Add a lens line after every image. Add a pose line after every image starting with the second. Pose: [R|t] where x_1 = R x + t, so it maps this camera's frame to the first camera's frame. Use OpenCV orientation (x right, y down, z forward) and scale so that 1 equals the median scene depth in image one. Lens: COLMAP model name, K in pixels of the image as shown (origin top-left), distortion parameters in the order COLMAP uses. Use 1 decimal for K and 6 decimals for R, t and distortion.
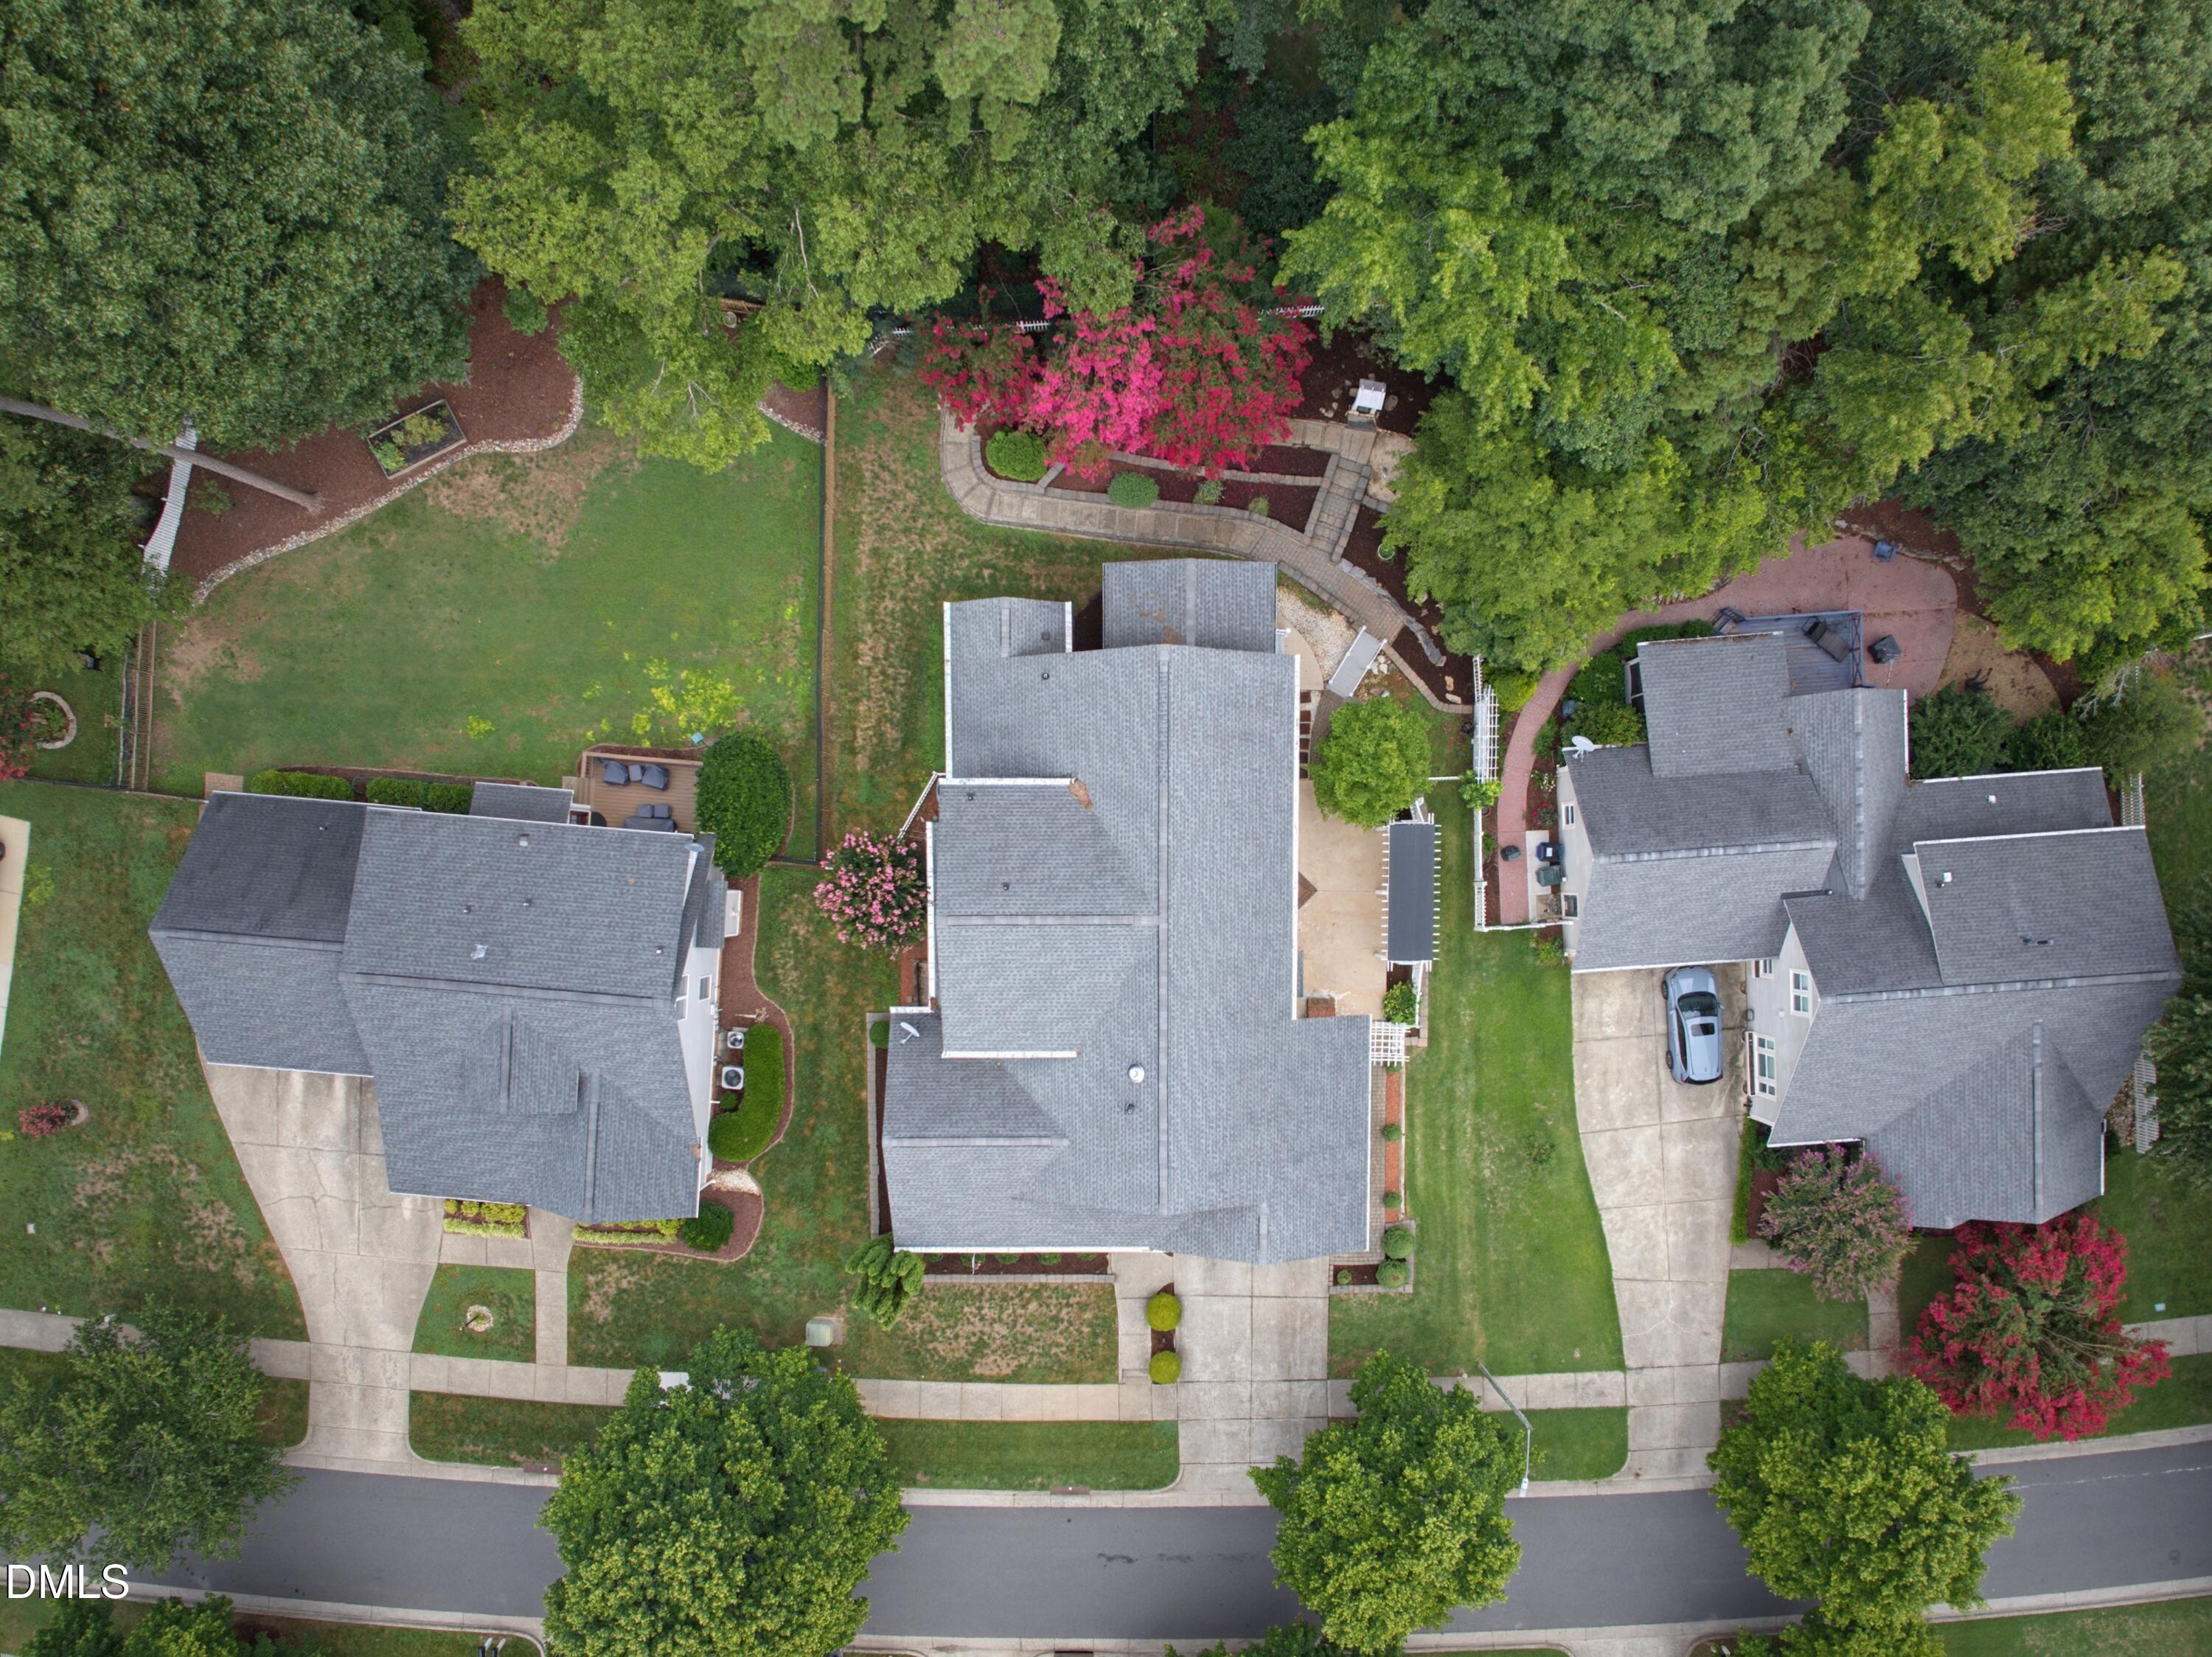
lens RADIAL K [[1517.9, 0, 1106.0], [0, 1517.9, 828.5], [0, 0, 1]] dist [-0.000841, -0.005990]
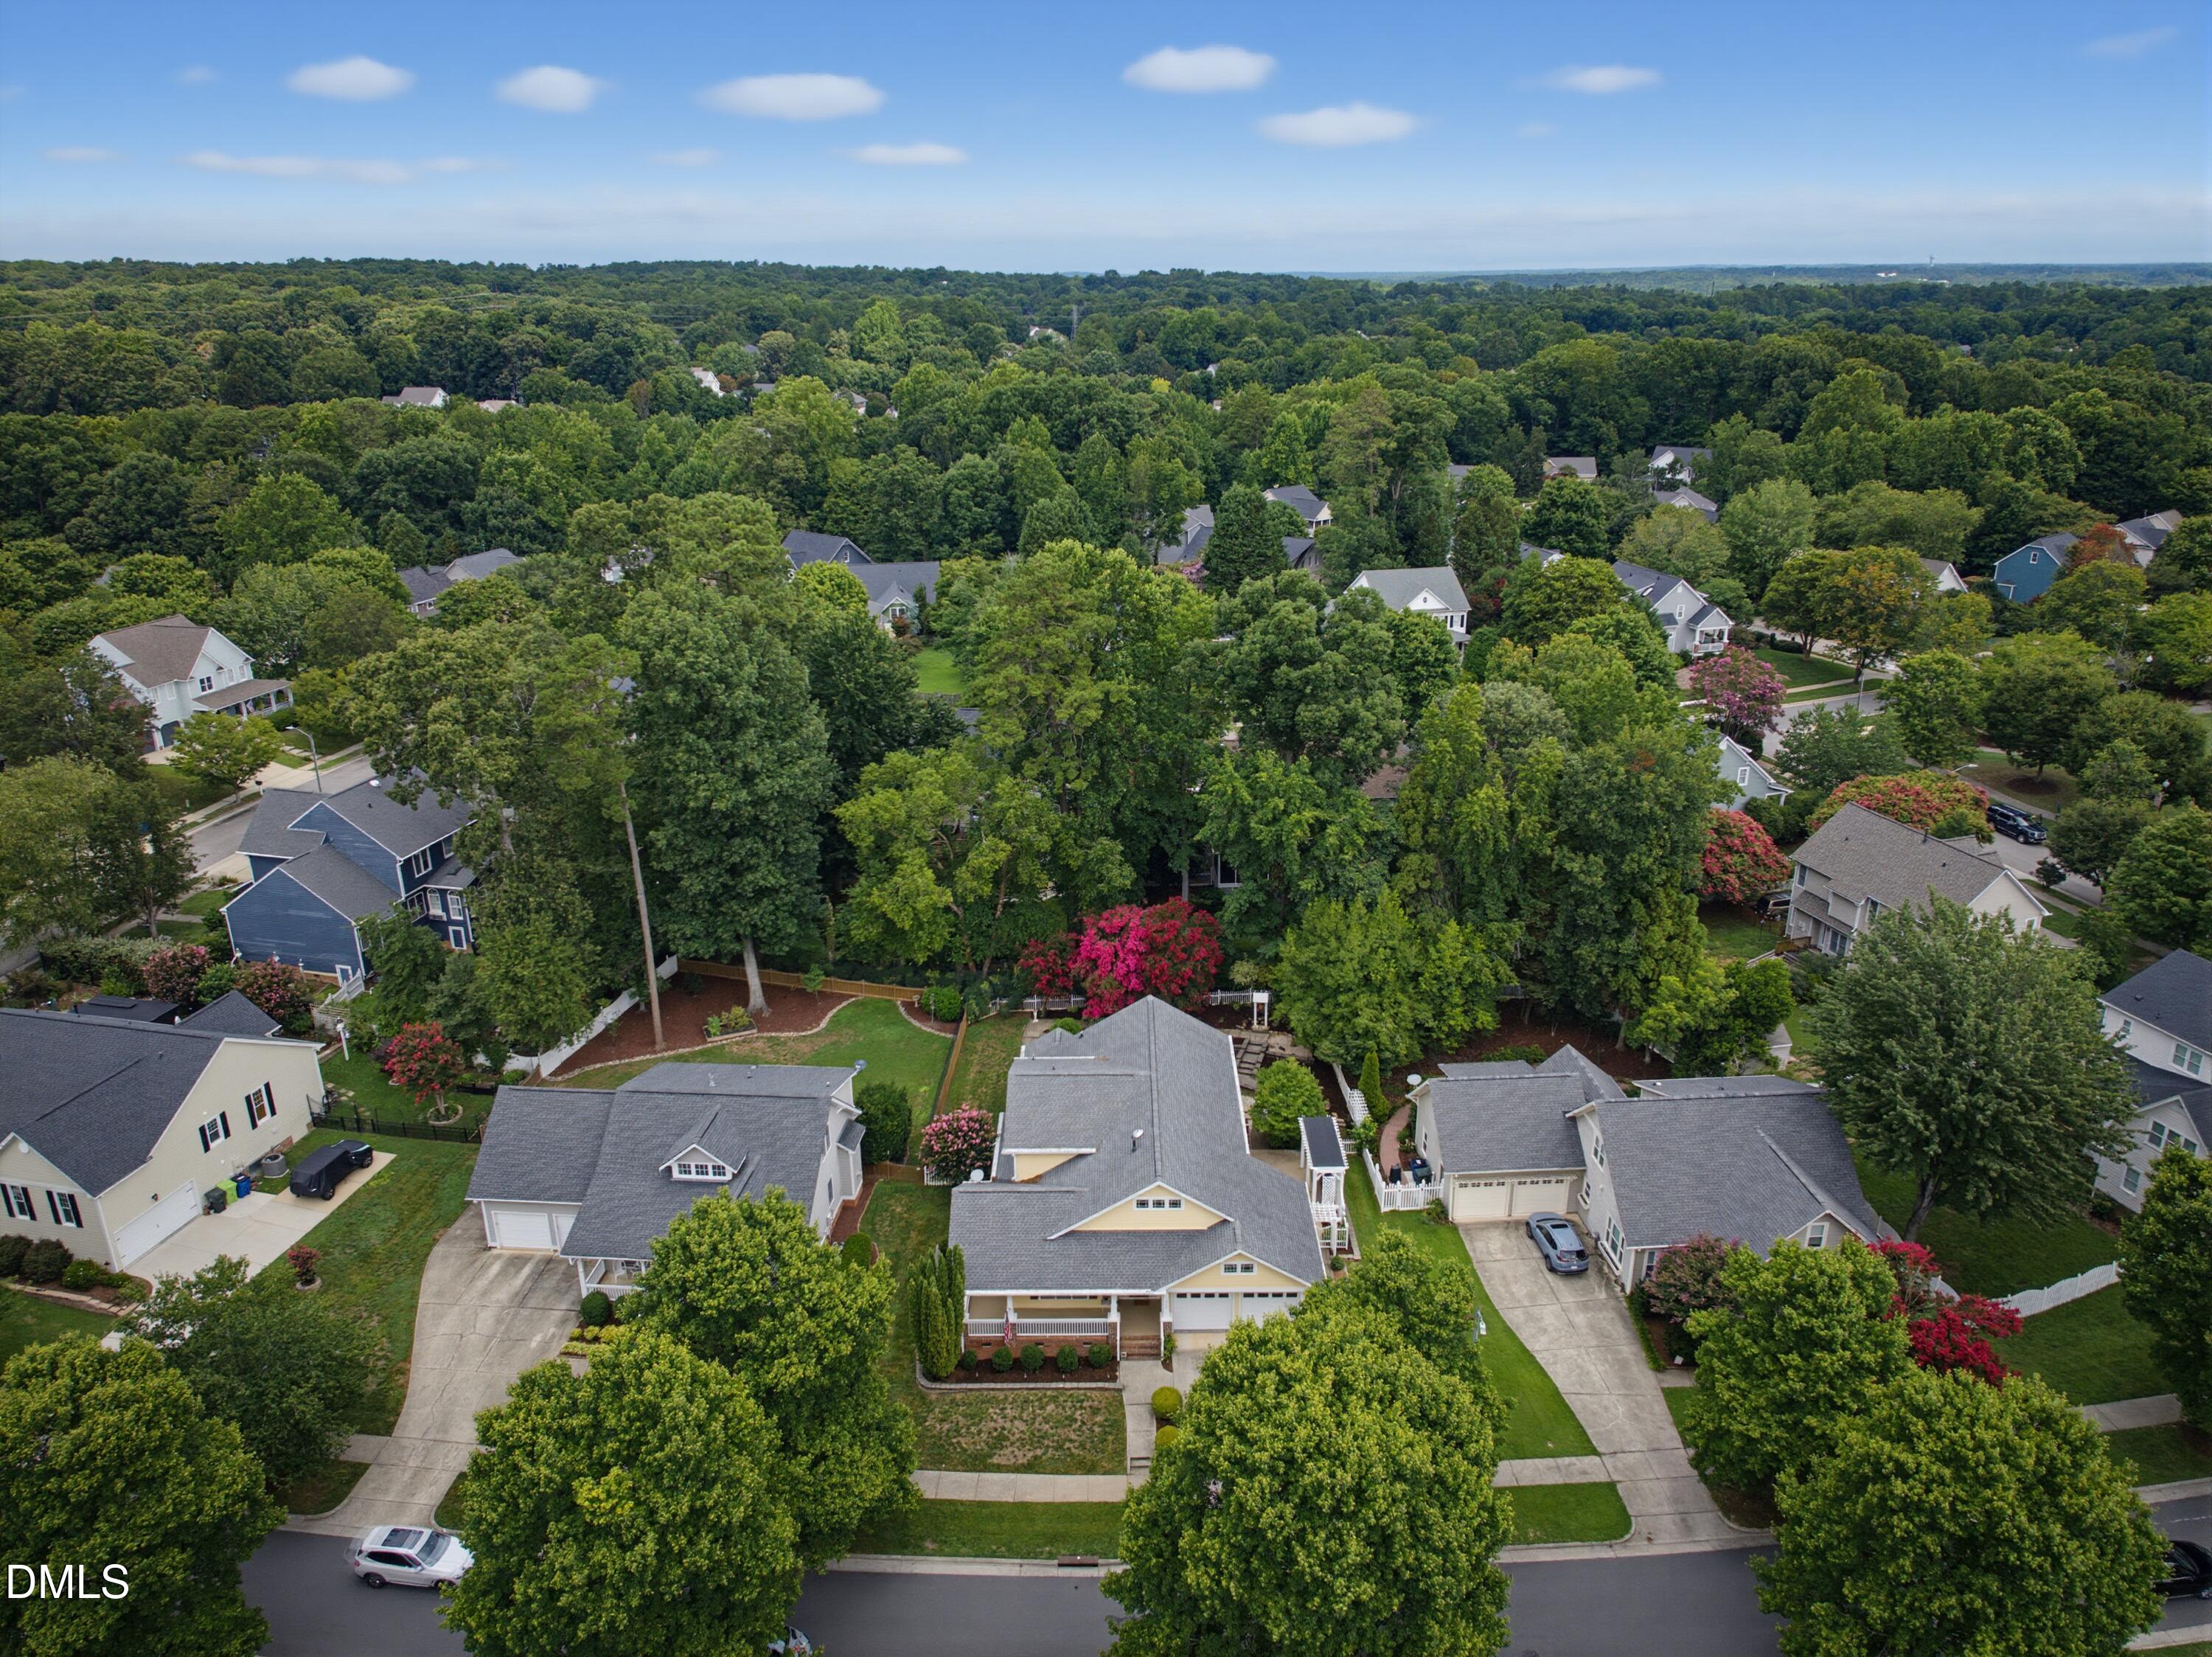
lens RADIAL K [[1517.9, 0, 1106.0], [0, 1517.9, 828.5], [0, 0, 1]] dist [-0.000841, -0.005990]
pose [[0.999953, -0.004241, -0.008676, 0.004571], [-0.007327, 0.252150, -0.967661, 1.285029], [0.006292, 0.967679, 0.252107, 0.299499]]
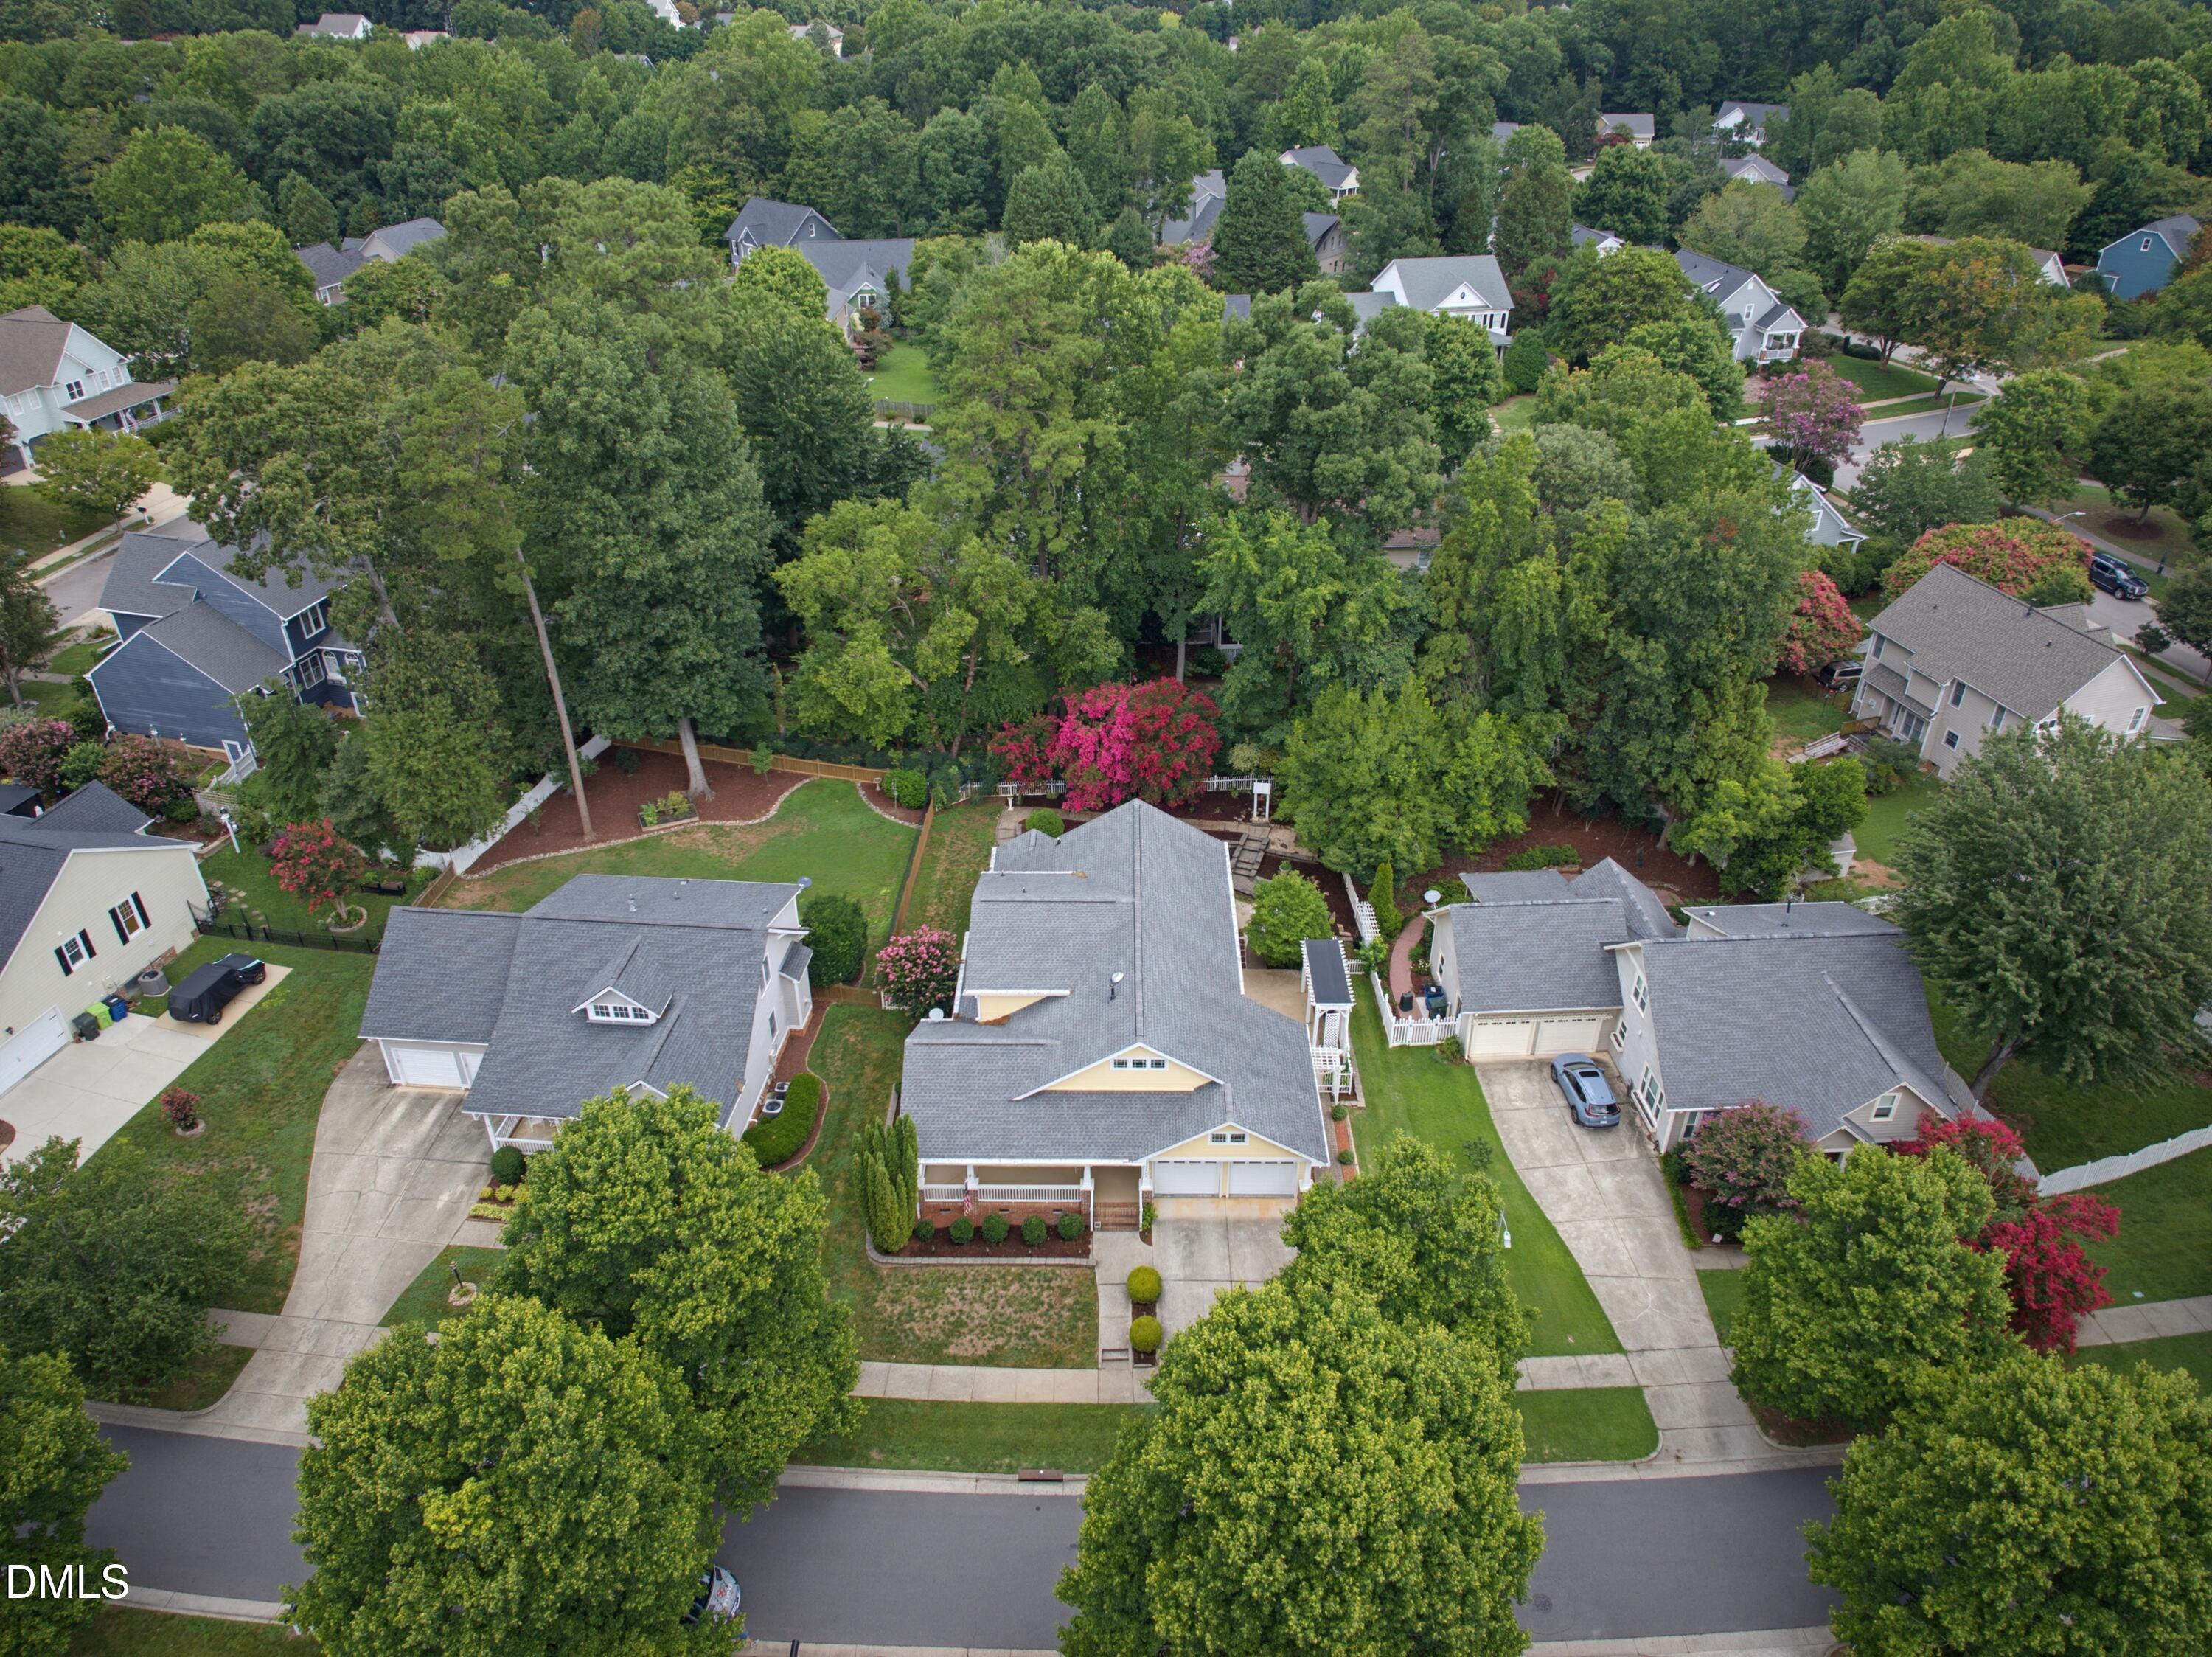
lens RADIAL K [[1510.8, 0, 1106.0], [0, 1510.8, 828.5], [0, 0, 1]] dist [-0.007227, 0.006604]
pose [[0.999931, 0.007005, -0.009402, 0.019869], [-0.011547, 0.449462, -0.893225, 1.065819], [-0.002031, 0.893272, 0.449512, 0.274166]]
